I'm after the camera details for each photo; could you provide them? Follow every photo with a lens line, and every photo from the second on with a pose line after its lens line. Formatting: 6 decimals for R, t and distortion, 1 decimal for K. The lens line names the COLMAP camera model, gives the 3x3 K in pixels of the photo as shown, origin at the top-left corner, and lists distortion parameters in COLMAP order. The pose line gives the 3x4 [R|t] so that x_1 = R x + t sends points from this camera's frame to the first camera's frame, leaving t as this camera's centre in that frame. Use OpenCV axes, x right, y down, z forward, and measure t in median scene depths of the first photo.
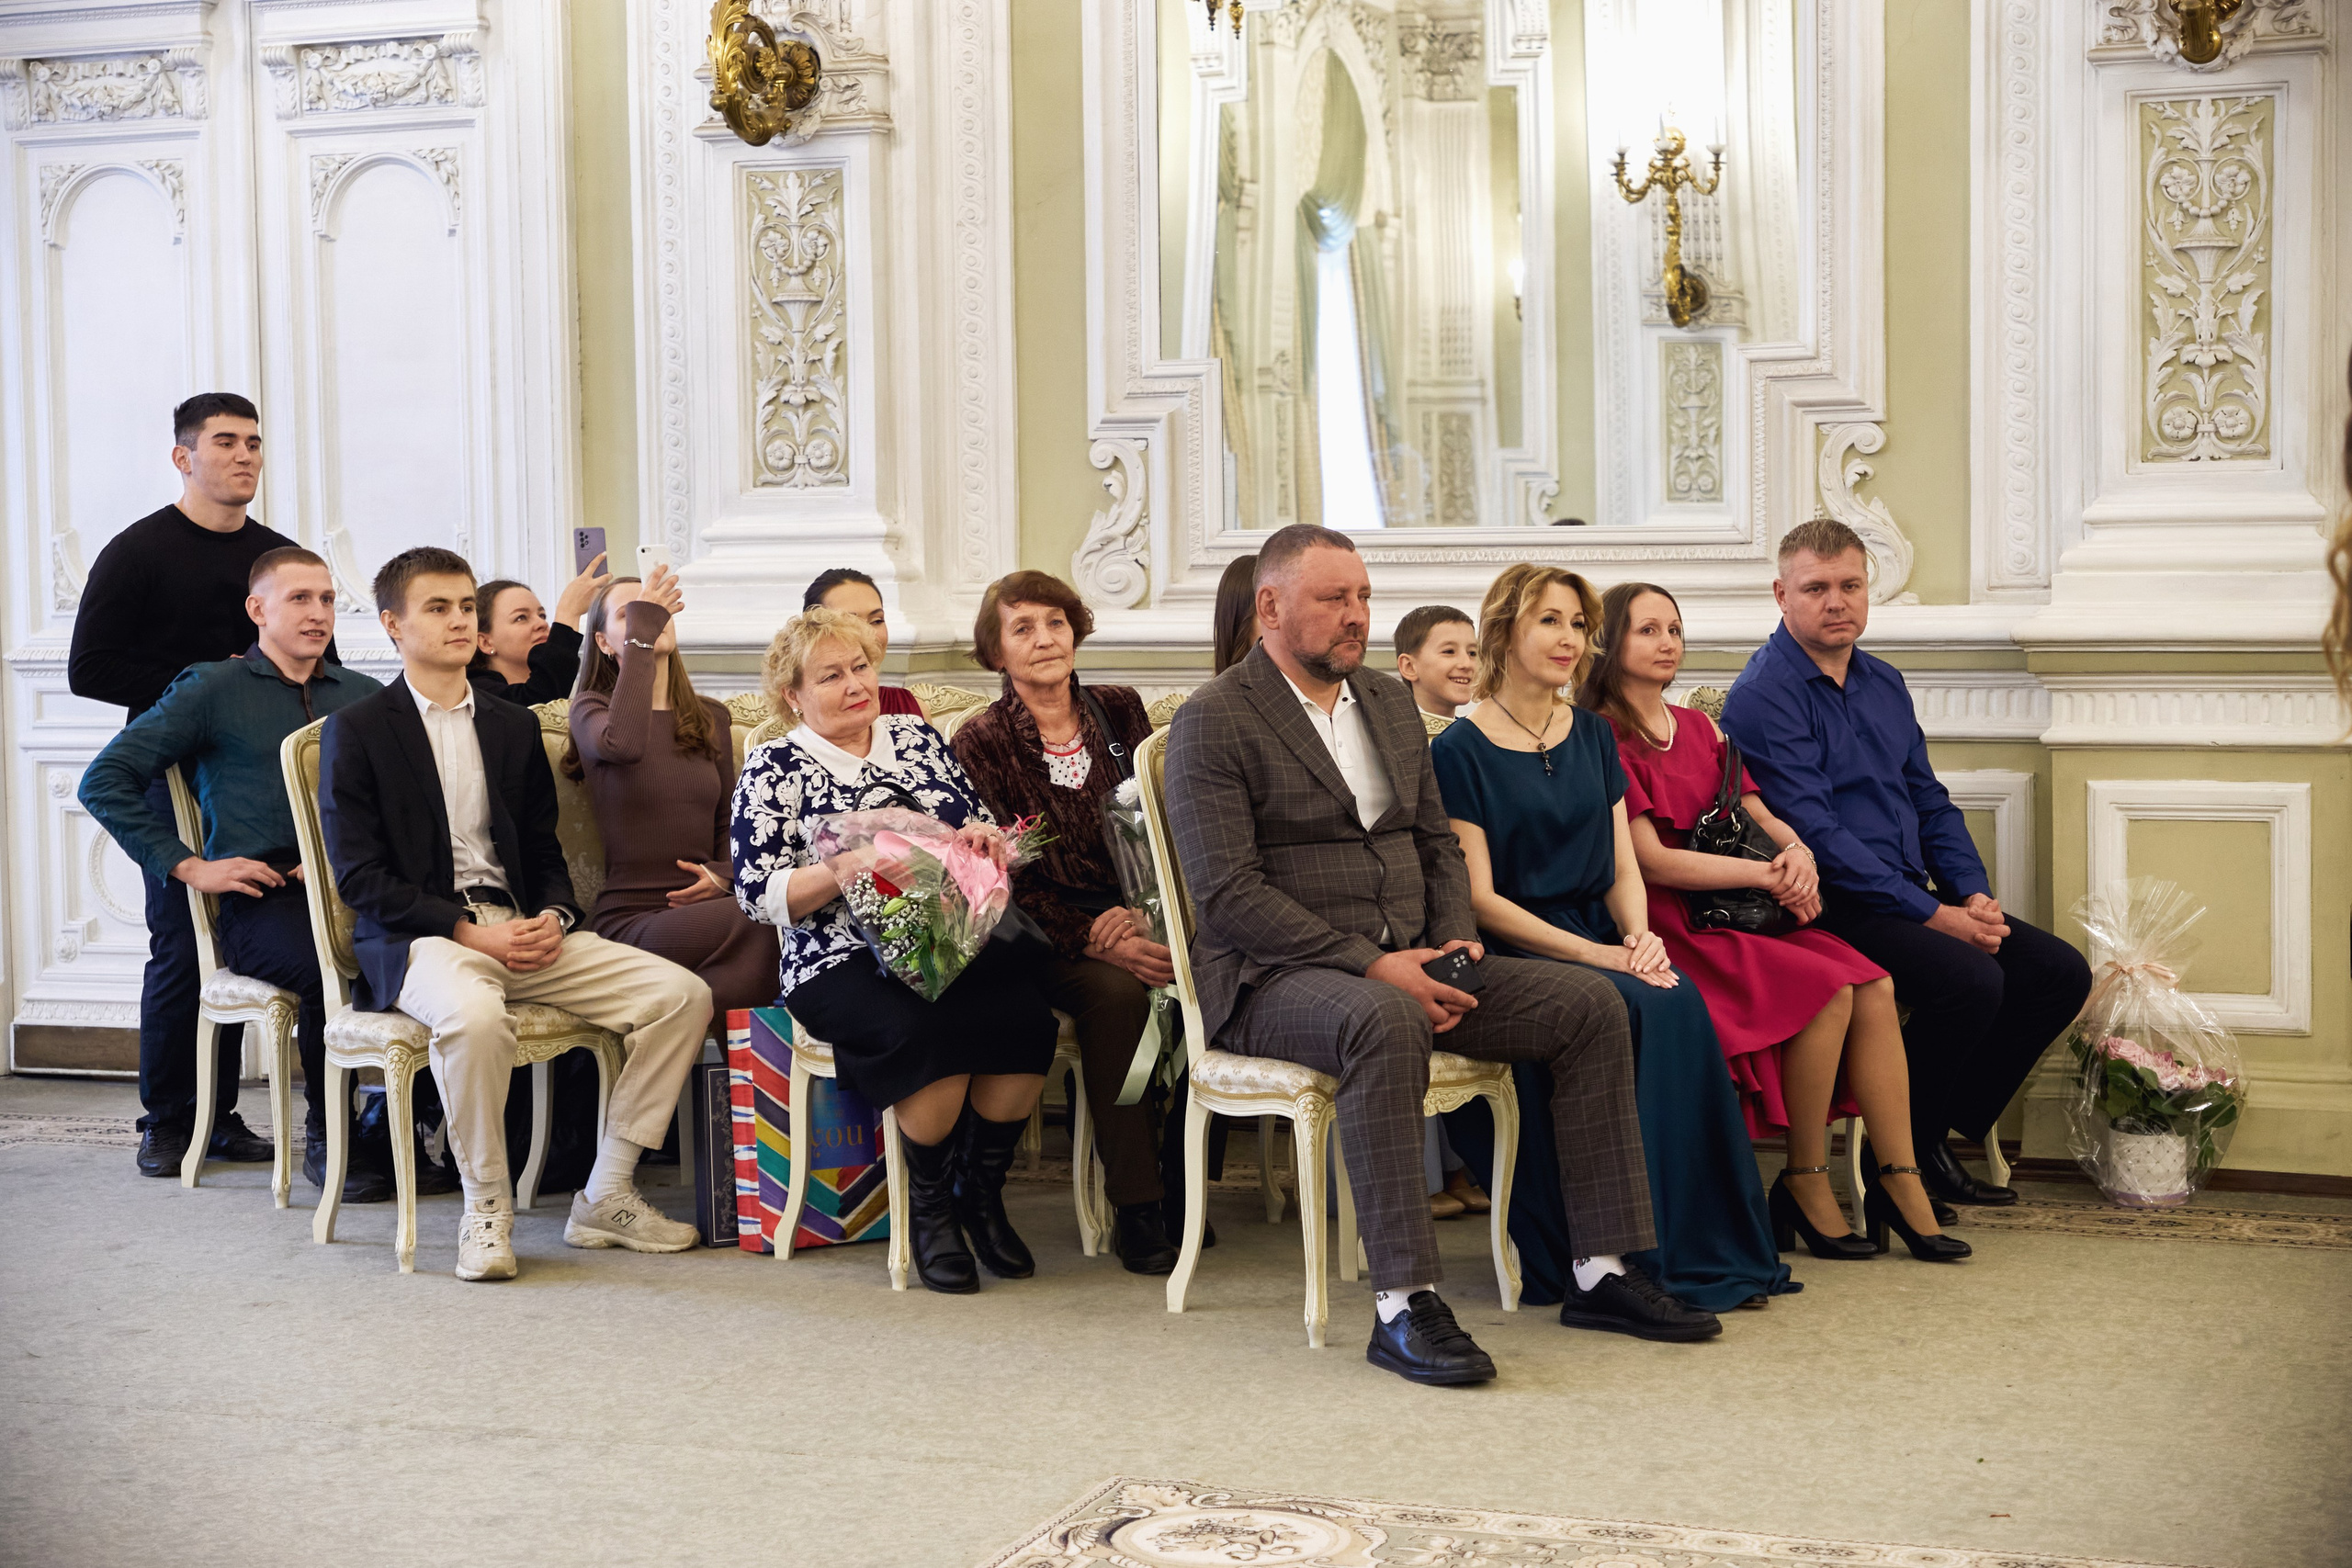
lens RADIAL K [[3841.3, 0, 1154.1], [0, 3841.3, 691.3], [0, 0, 1]] dist [0.079858, 0.000000]
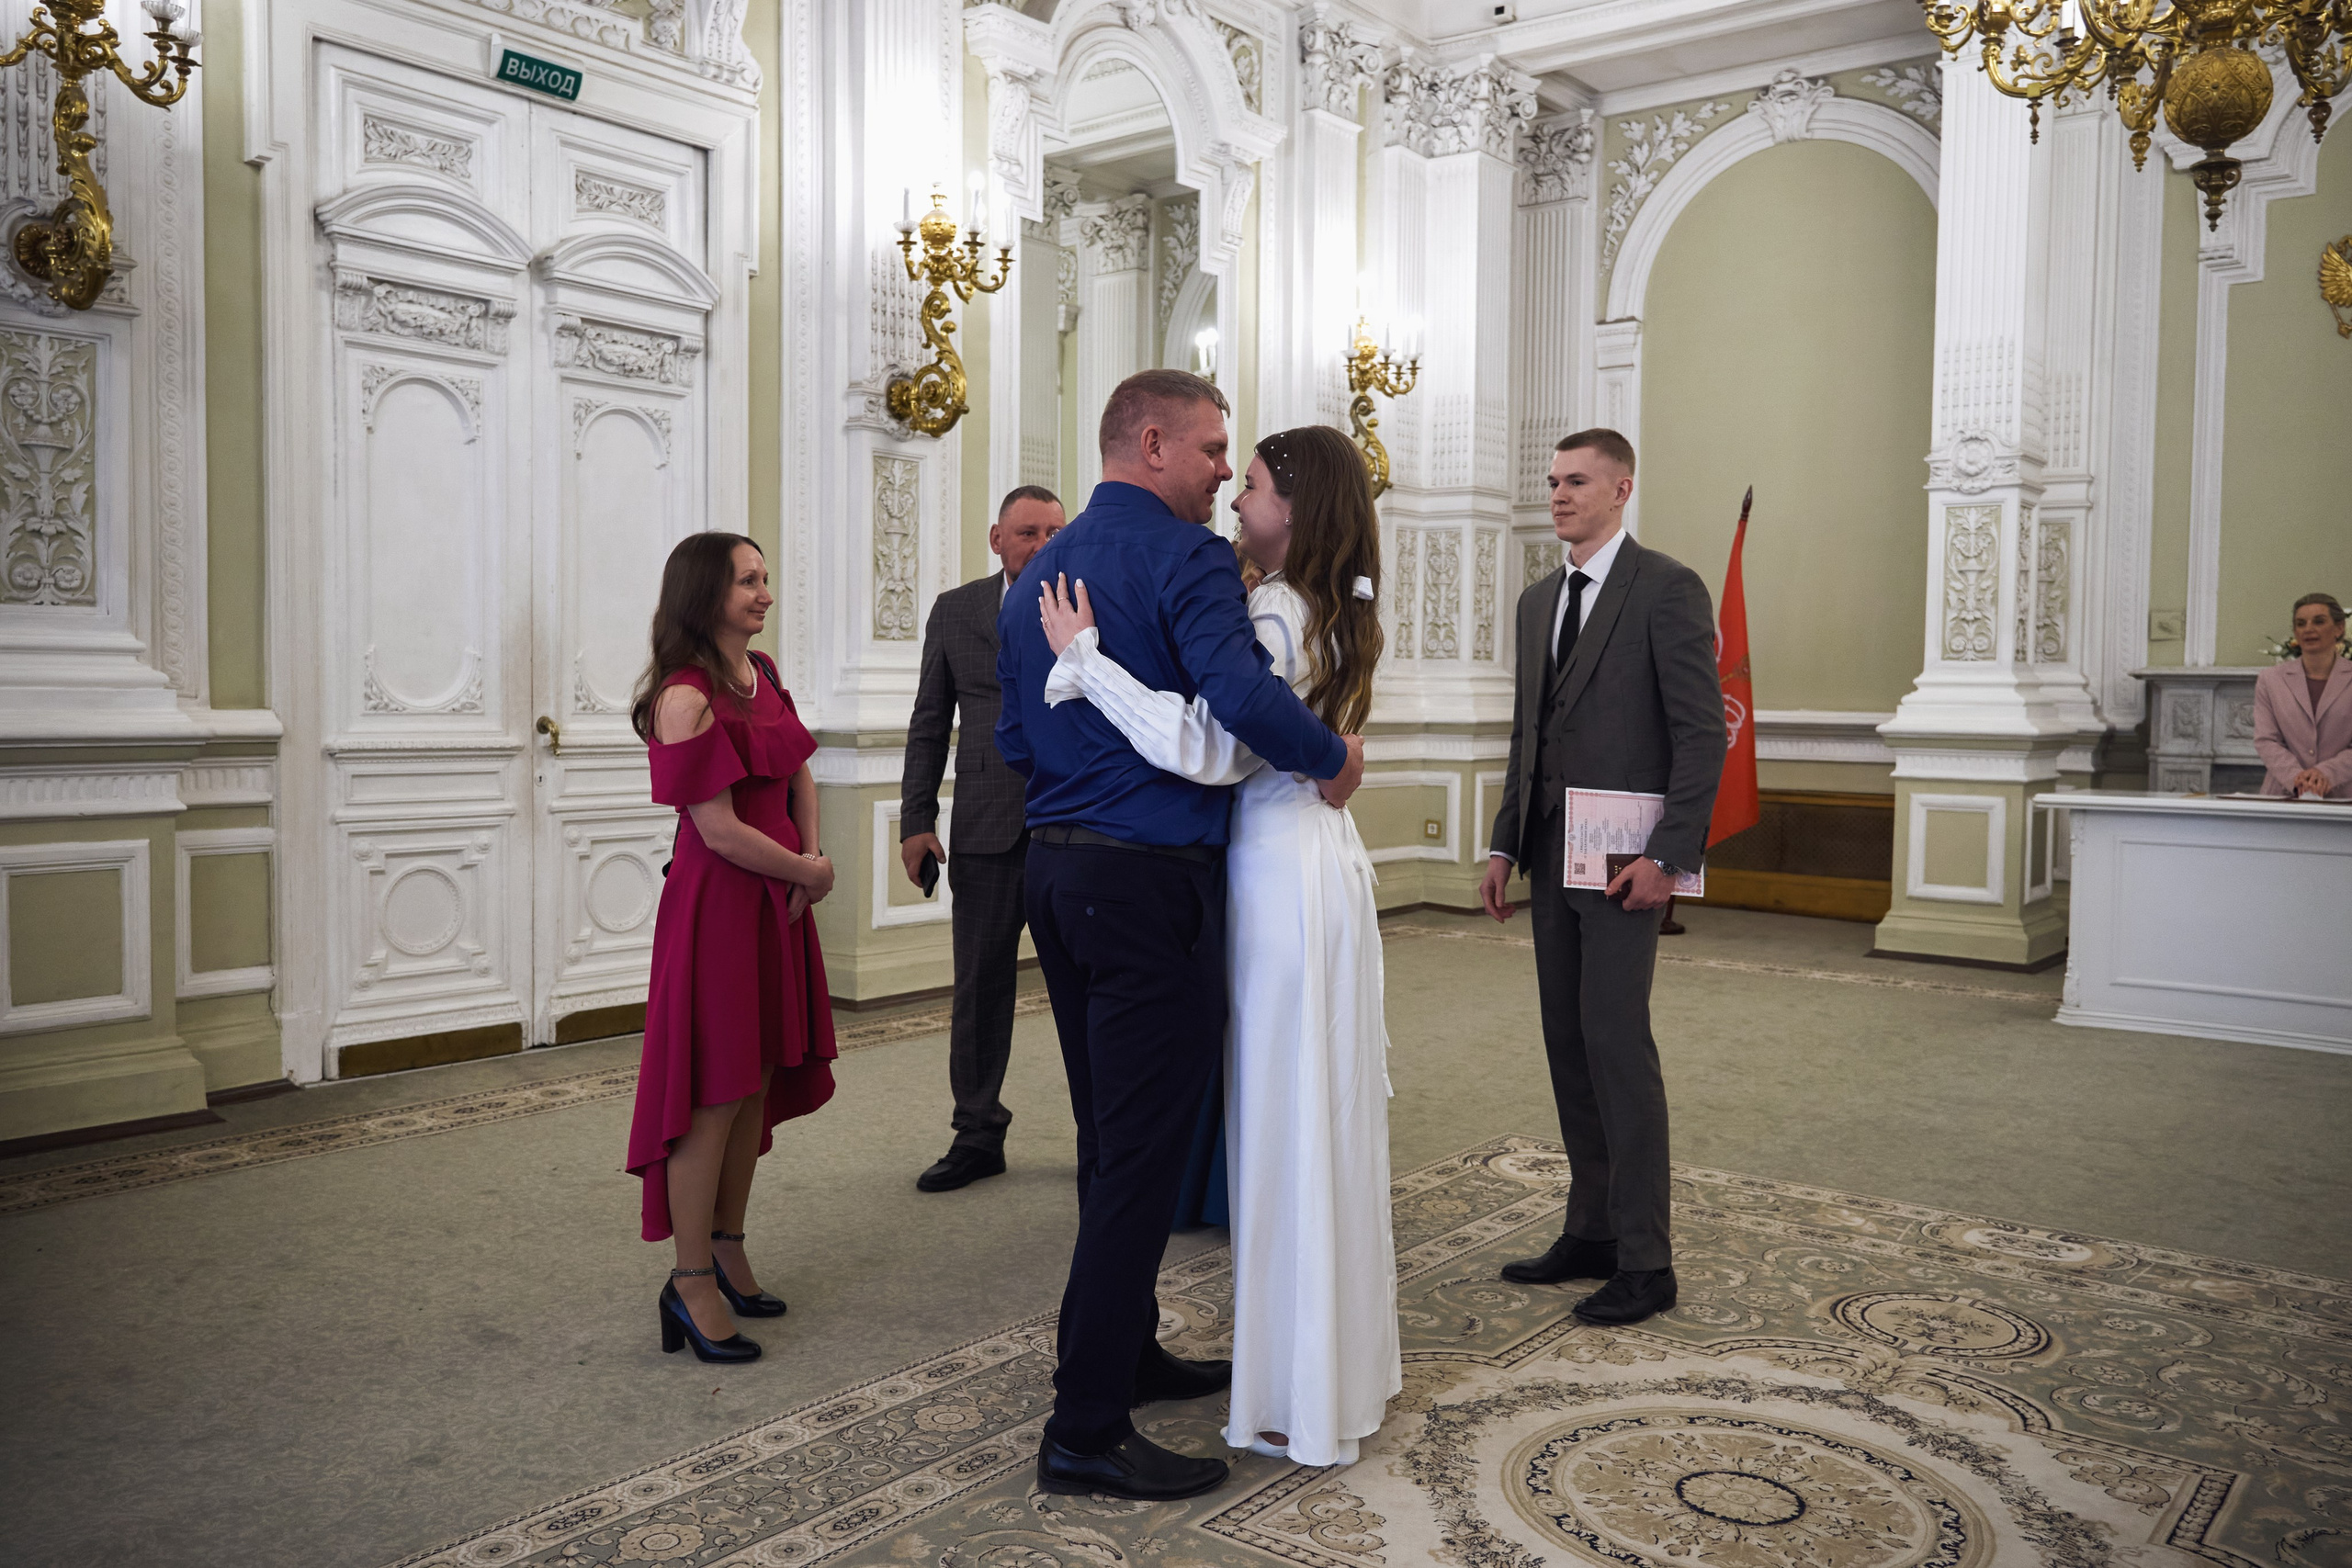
lens RADIAL K [[1890.9, 0, 1181.4], [0, 1890.9, 764.2], [0, 0, 1]] dist [0.013830, -0.005180]
pose [[0.308272, -0.023859, 0.950999, -0.237324], [0.014423, 0.999688, 0.020405, -0.012119], [-0.951189, 0.007426, 0.308520, 0.422200]]
